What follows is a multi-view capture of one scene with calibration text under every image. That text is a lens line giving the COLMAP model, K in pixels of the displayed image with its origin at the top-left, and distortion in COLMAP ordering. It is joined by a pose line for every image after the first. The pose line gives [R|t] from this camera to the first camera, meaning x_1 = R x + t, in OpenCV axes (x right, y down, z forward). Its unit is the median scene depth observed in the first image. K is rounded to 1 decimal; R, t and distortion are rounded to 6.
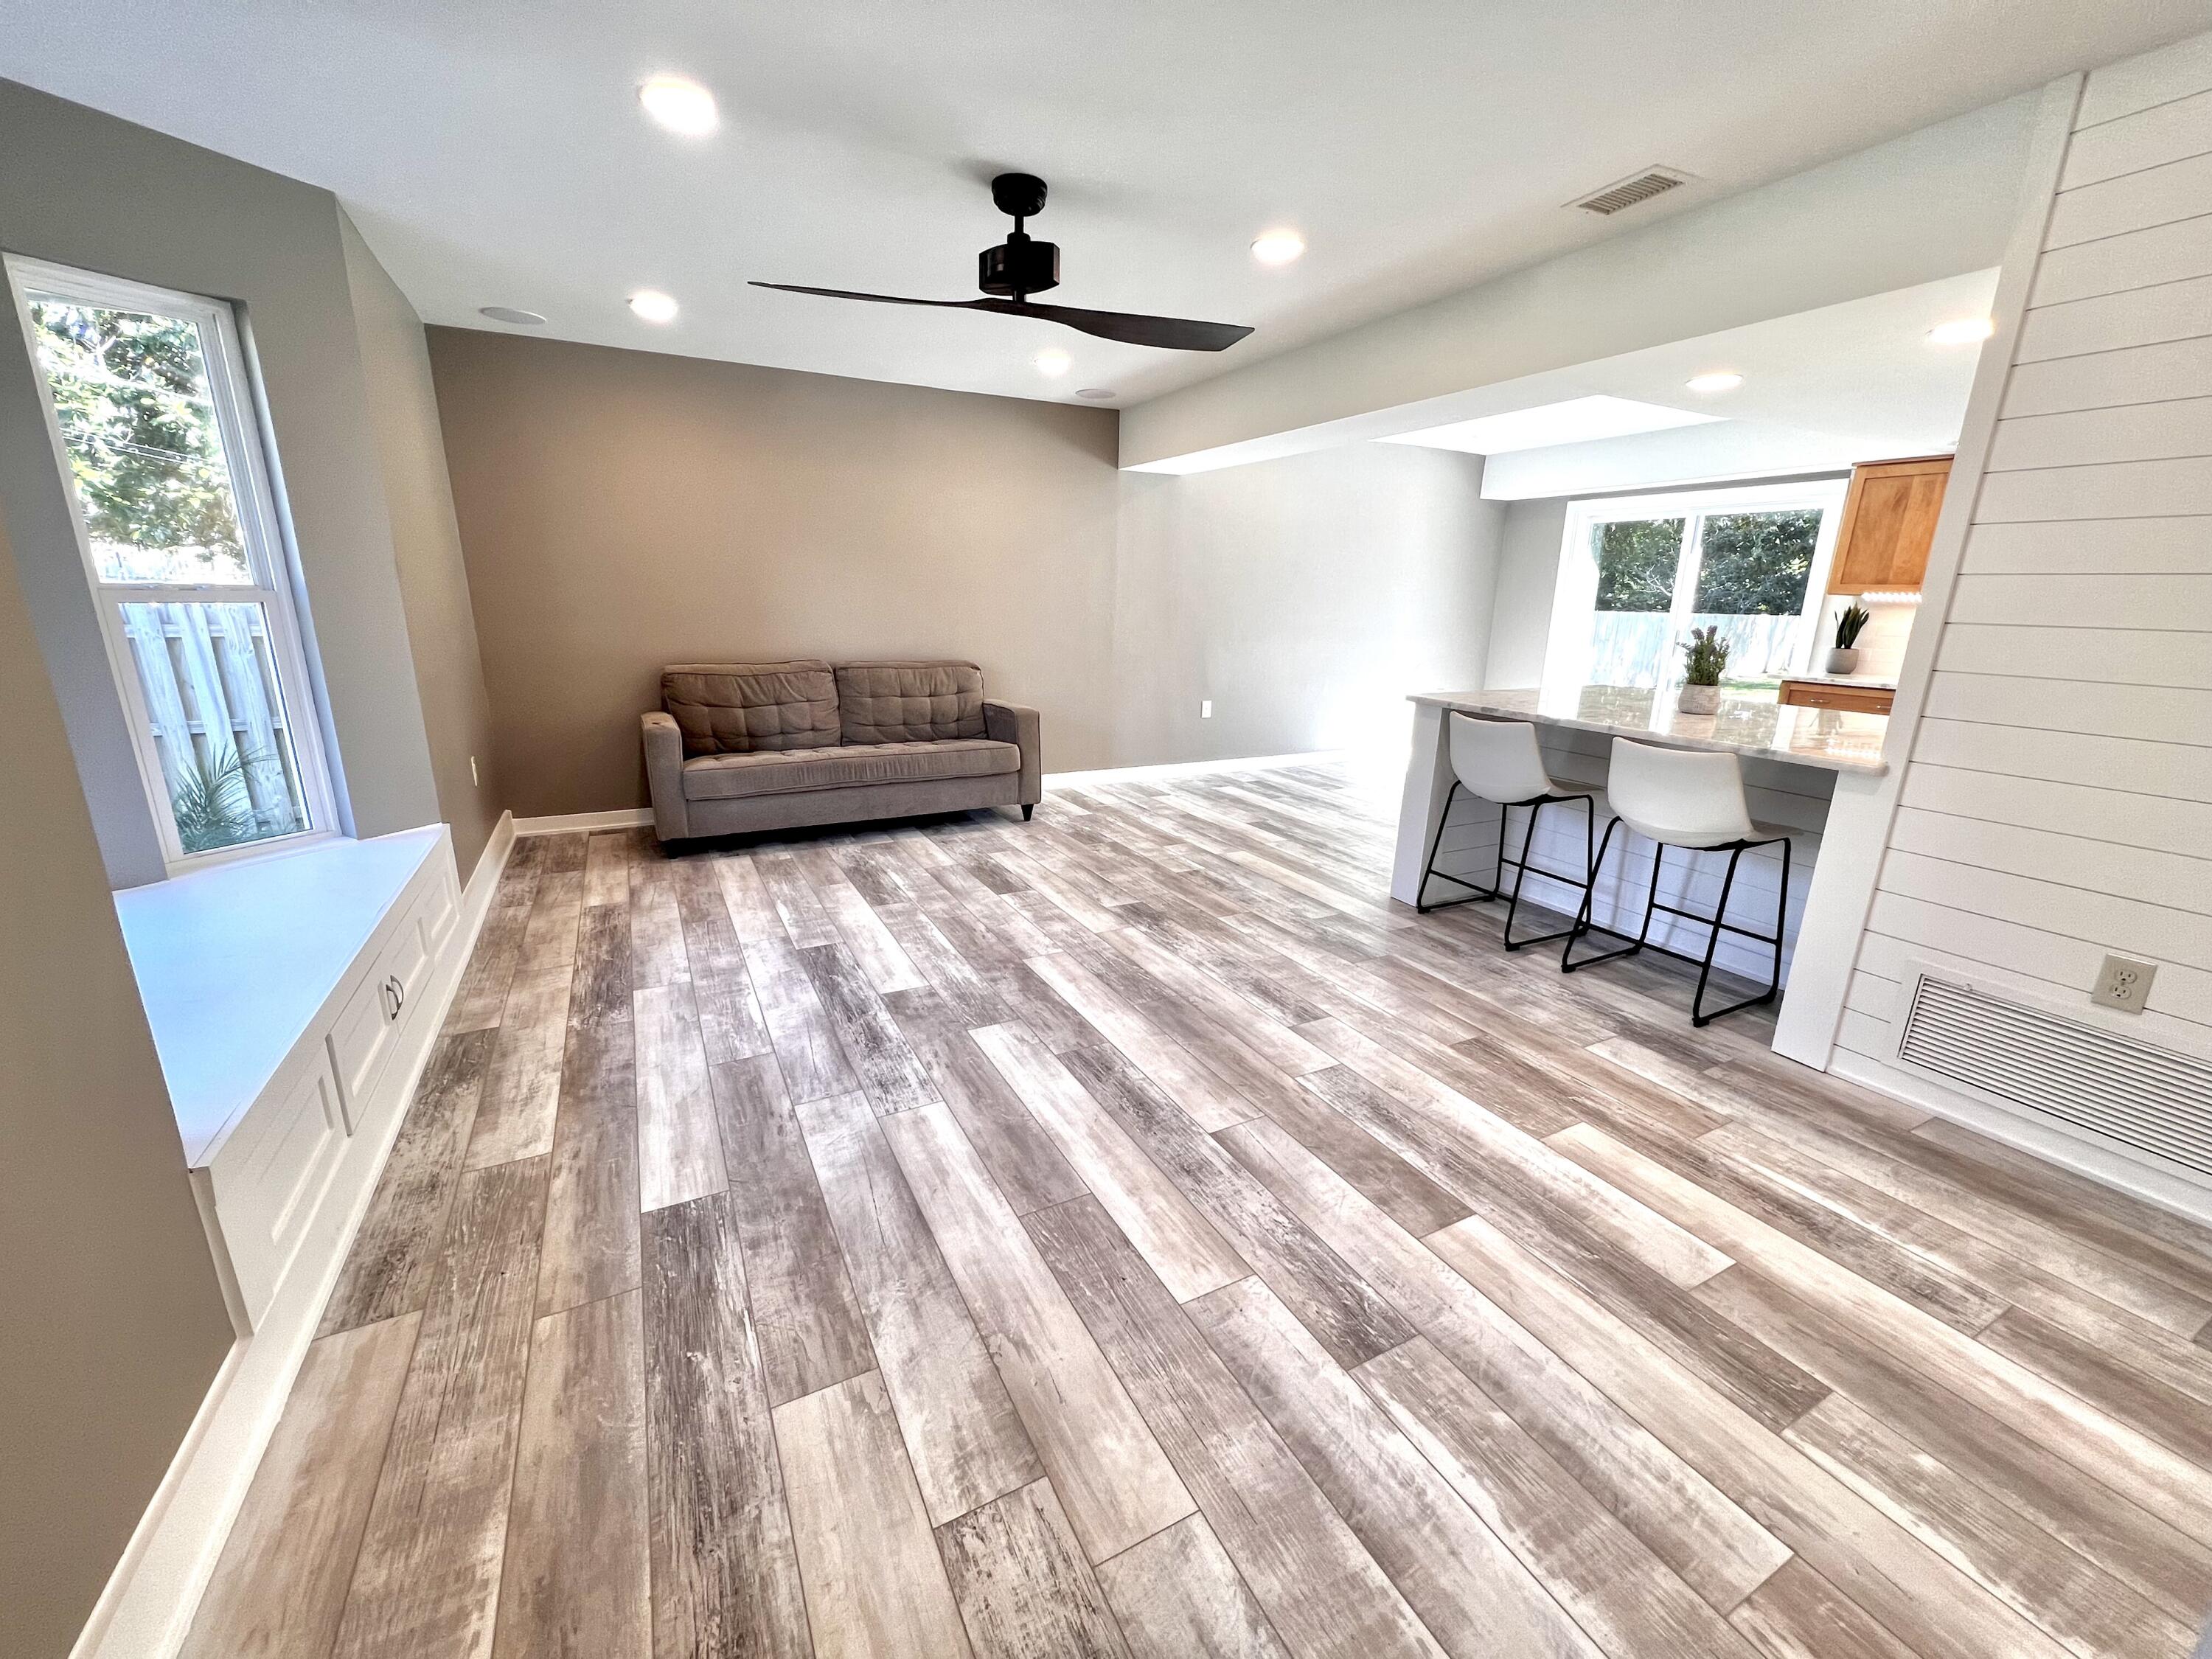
lens RADIAL K [[892.3, 0, 1105.4], [0, 892.3, 825.6], [0, 0, 1]] dist [0.000030, 0.000247]
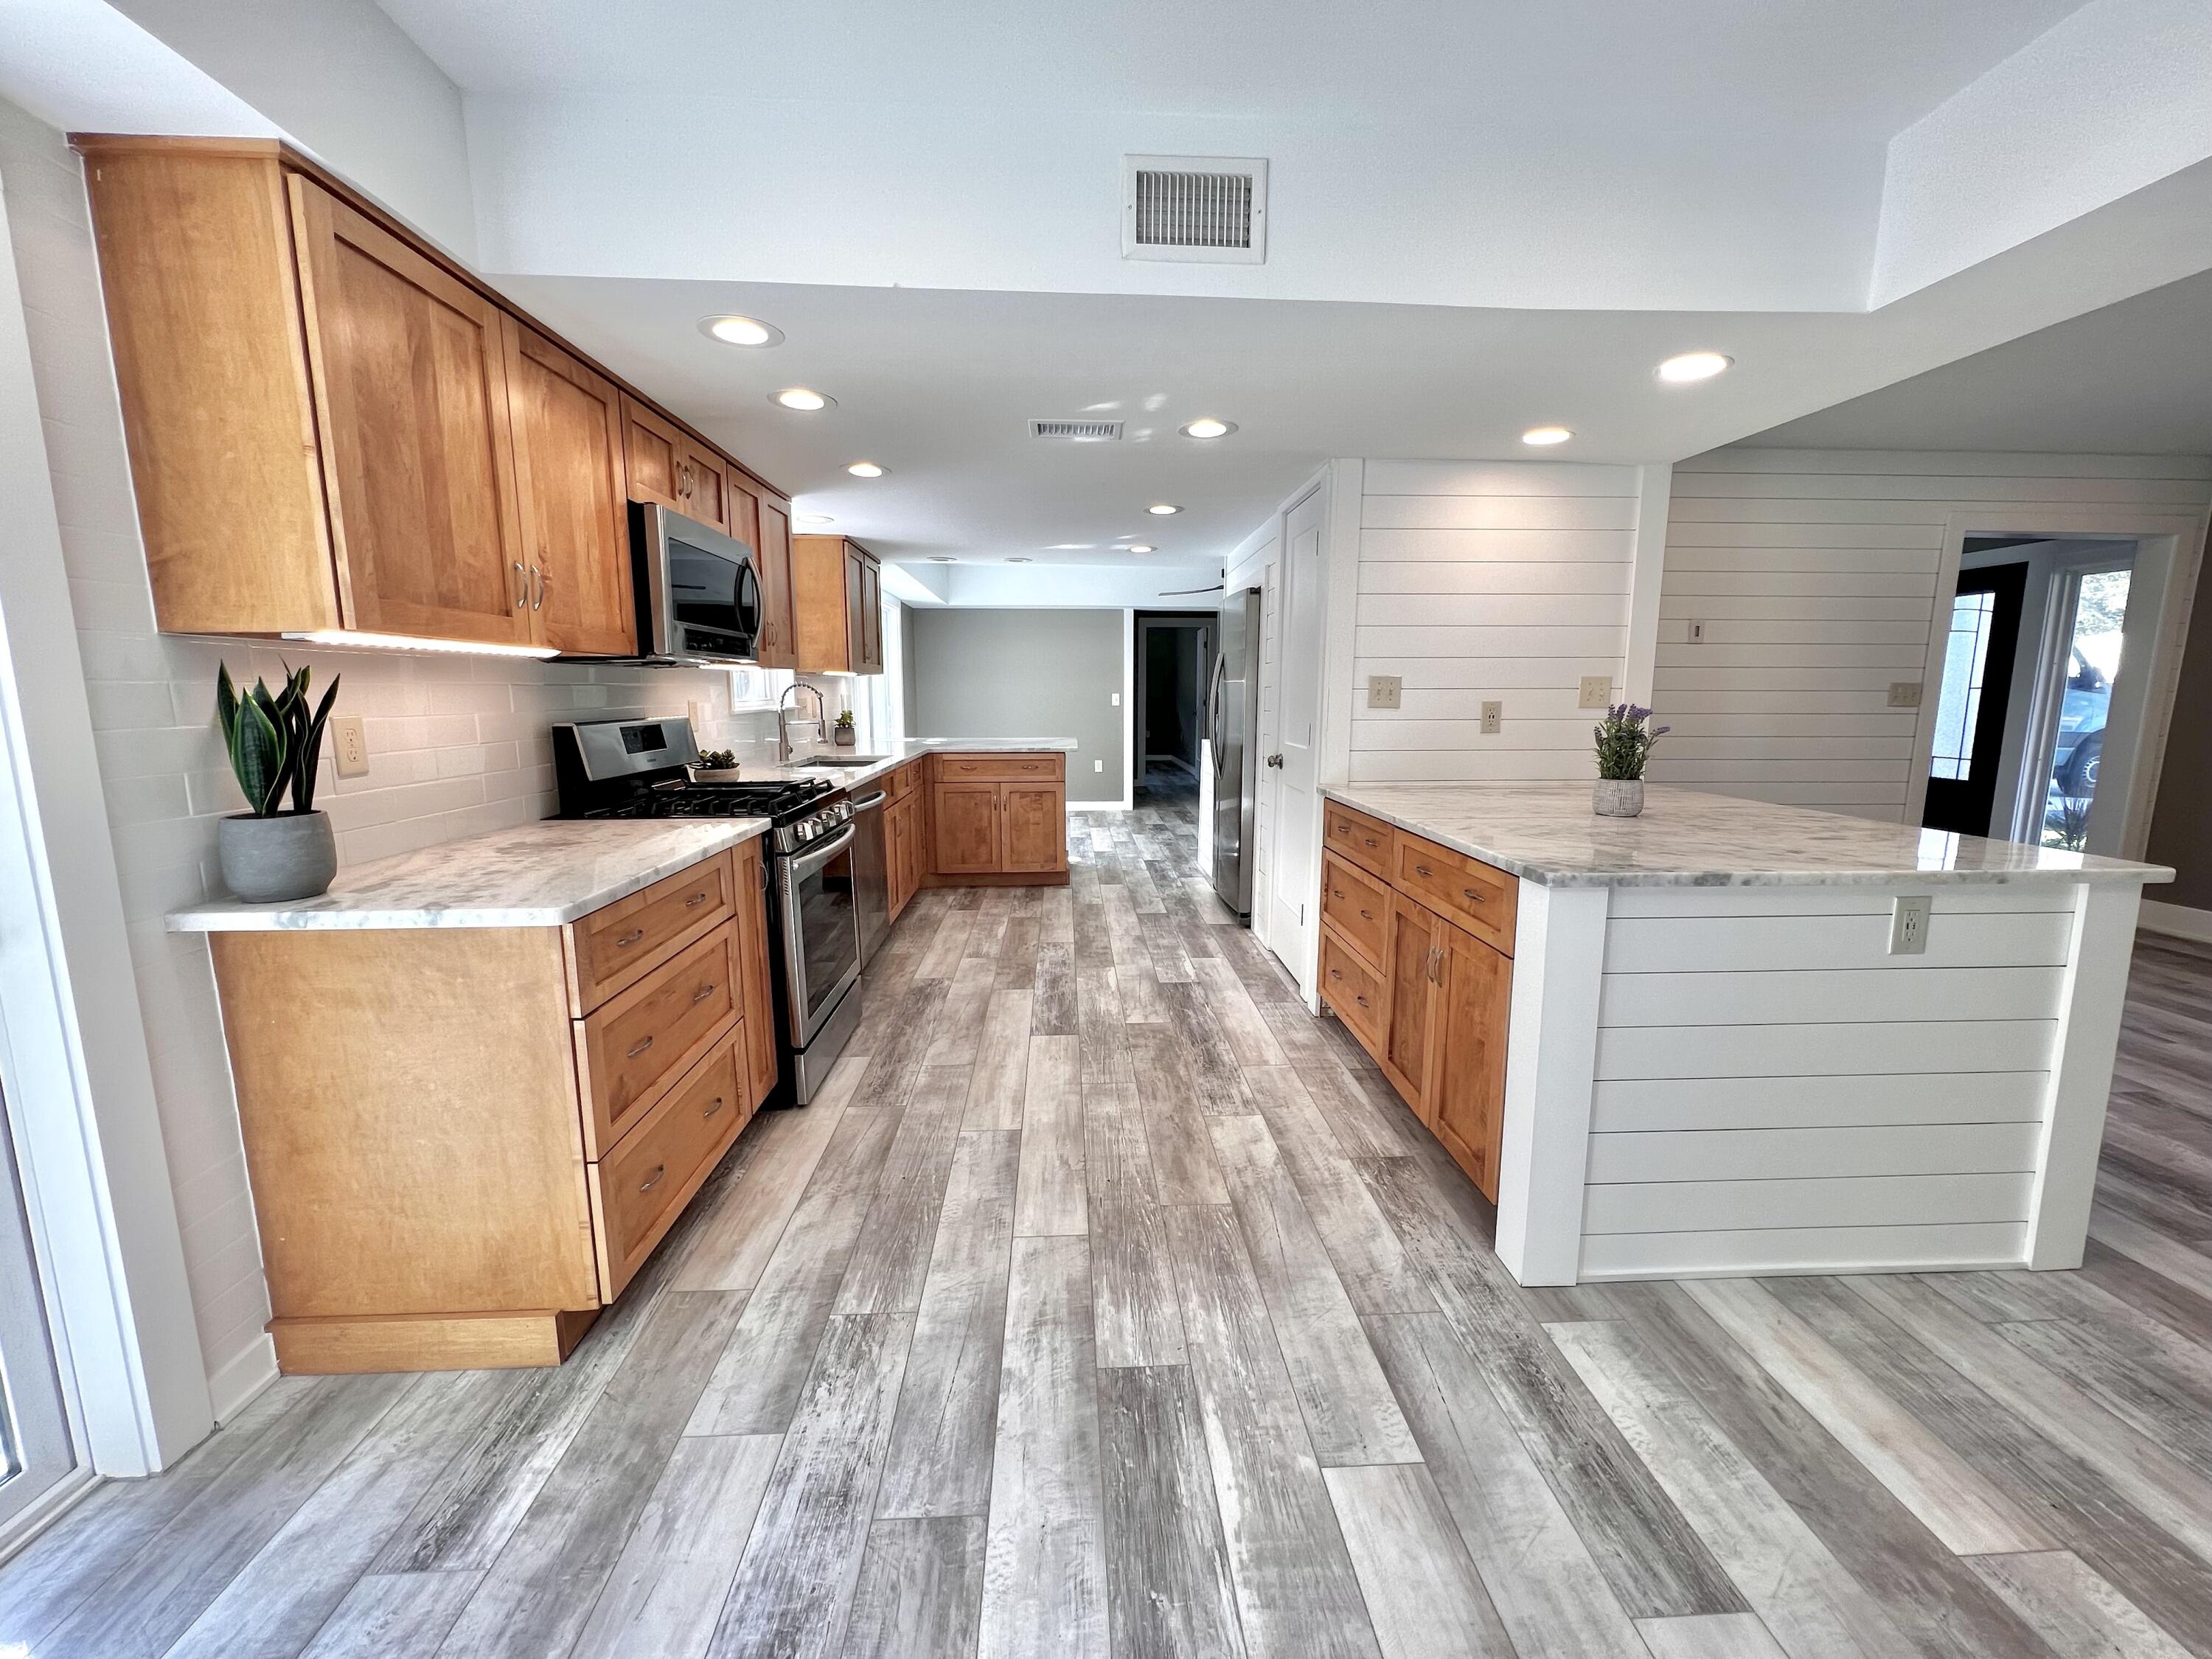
lens RADIAL K [[886.9, 0, 1109.0], [0, 886.9, 827.4], [0, 0, 1]] dist [-0.001792, 0.000305]
pose [[-0.907703, -0.082573, 0.411409, 0.848378], [0.091008, 0.918369, 0.385118, -0.516317], [-0.409626, 0.387014, -0.826091, 2.073456]]
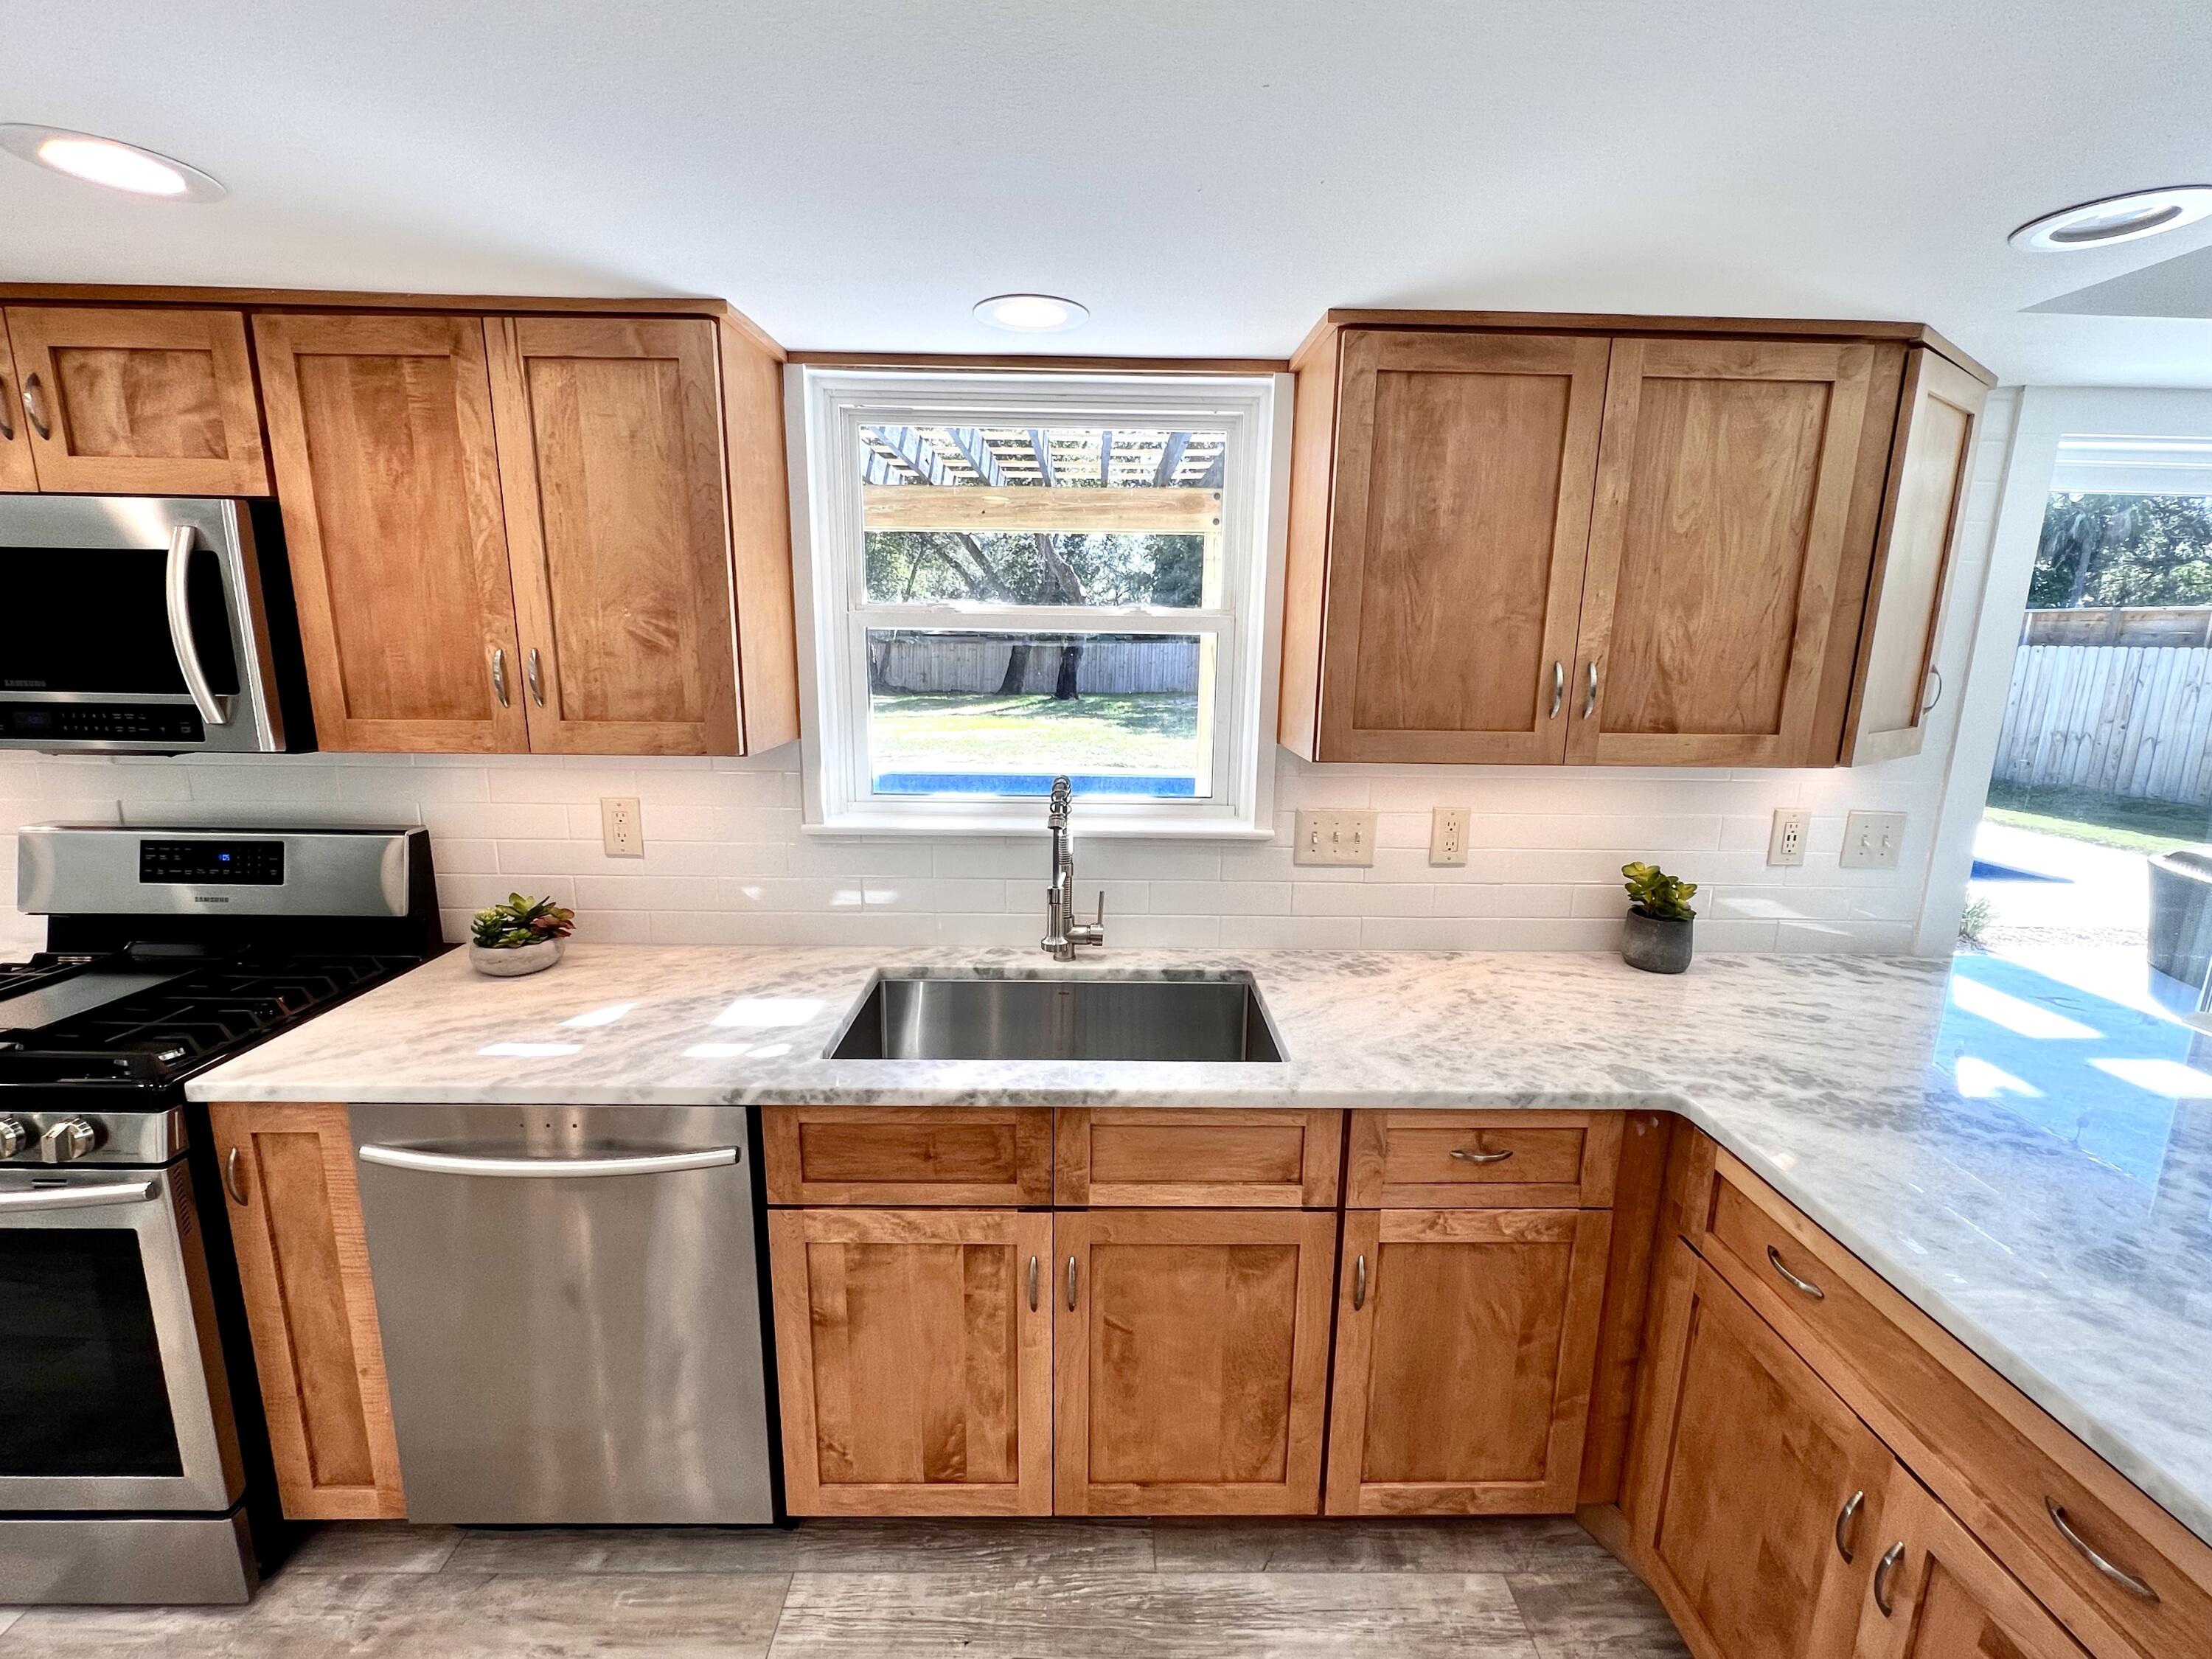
lens RADIAL K [[960.3, 0, 1113.2], [0, 960.3, 826.5], [0, 0, 1]] dist [-0.001810, 0.000162]
pose [[0.453332, -0.189112, 0.871050, 1.436025], [0.219990, 0.970741, 0.096263, -0.232036], [-0.863768, 0.147984, 0.481670, 0.623130]]
